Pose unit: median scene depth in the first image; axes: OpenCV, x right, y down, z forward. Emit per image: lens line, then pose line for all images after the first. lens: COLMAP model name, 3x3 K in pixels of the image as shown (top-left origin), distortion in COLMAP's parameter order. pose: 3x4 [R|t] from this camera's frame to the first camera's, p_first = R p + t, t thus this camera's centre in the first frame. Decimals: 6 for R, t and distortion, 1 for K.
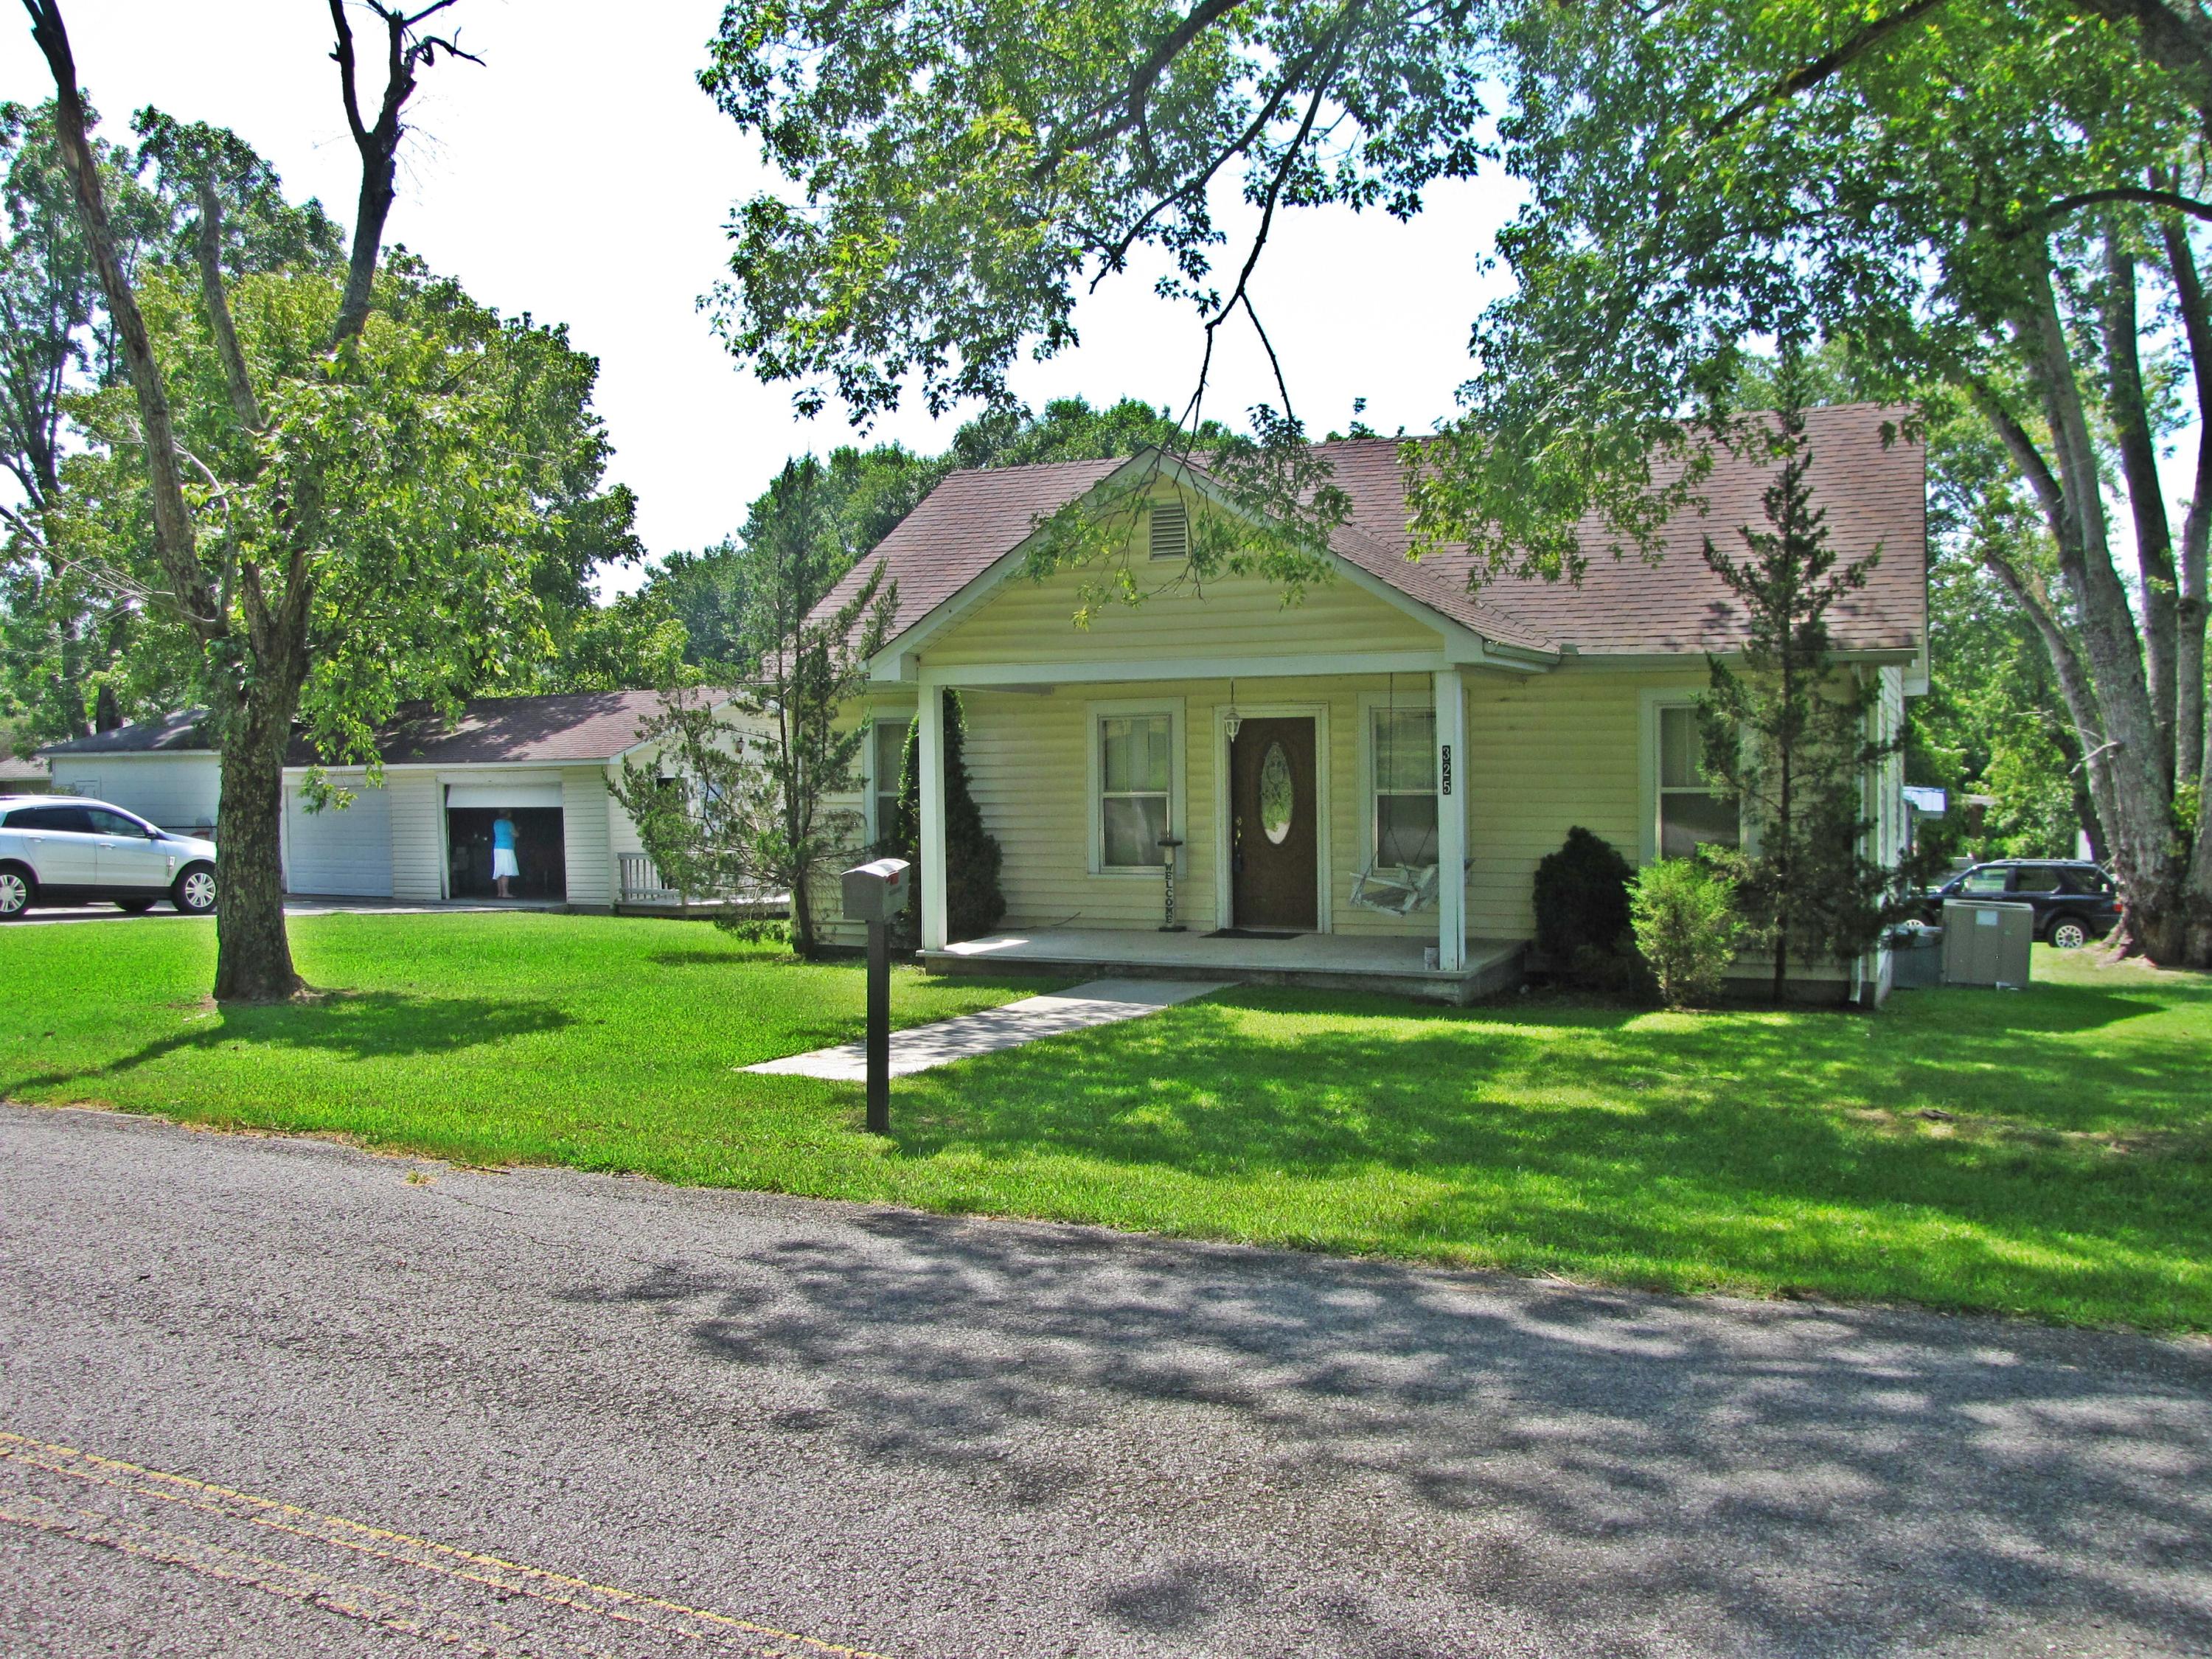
lens RADIAL K [[1857.2, 0, 1106.0], [0, 1857.2, 829.5], [0, 0, 1]] dist [-0.180803, 0.158810]
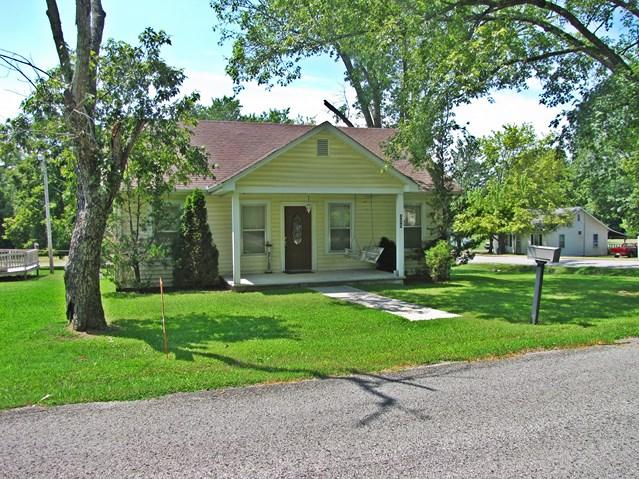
lens RADIAL K [[536.5, 0, 319.5], [0, 536.5, 239.5], [0, 0, 1]] dist [-0.180803, 0.158810]
pose [[0.723797, -0.024046, 0.689593, -0.588772], [0.027561, 0.999603, 0.005929, -0.006021], [-0.689462, 0.014714, 0.724173, 0.314768]]
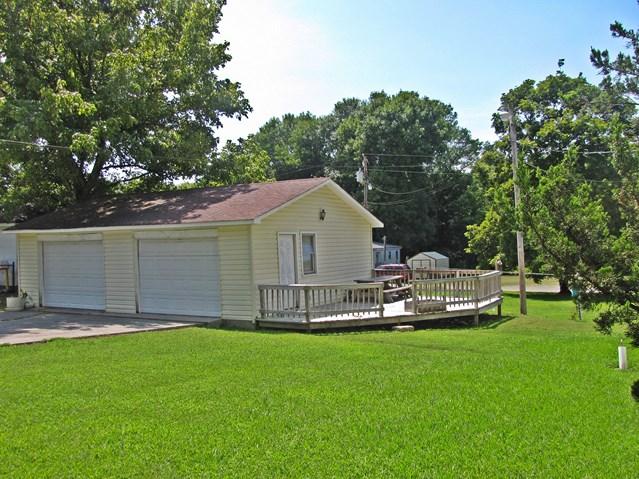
lens RADIAL K [[617.7, 0, 309.2], [0, 617.7, 239.4], [0, 0, 1]] dist [-0.150859, 0.195716]
pose [[0.997610, -0.008112, -0.068612, -0.373458], [0.005764, 0.999393, -0.034345, -0.012513], [0.068849, 0.033867, 0.997052, 0.998025]]
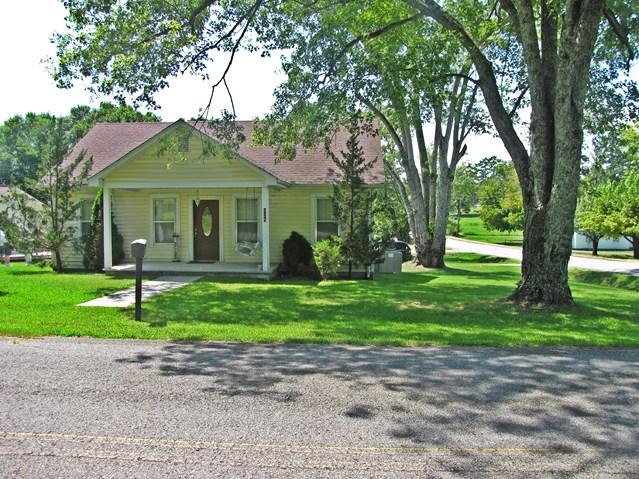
lens RADIAL K [[536.5, 0, 319.5], [0, 536.5, 239.5], [0, 0, 1]] dist [-0.180803, 0.158810]
pose [[0.926947, -0.004400, 0.375167, -0.095465], [0.000296, 0.999940, 0.010995, 0.003553], [-0.375193, -0.010081, 0.926892, -0.000500]]
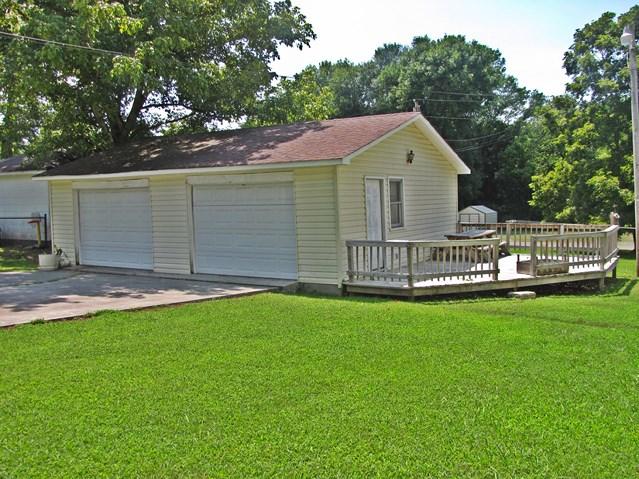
lens RADIAL K [[617.7, 0, 309.2], [0, 617.7, 239.4], [0, 0, 1]] dist [-0.150859, 0.195716]
pose [[0.993569, 0.001690, -0.113213, -0.476971], [0.002808, 0.999213, 0.039558, -0.007448], [0.113190, -0.039621, 0.992783, 1.175554]]
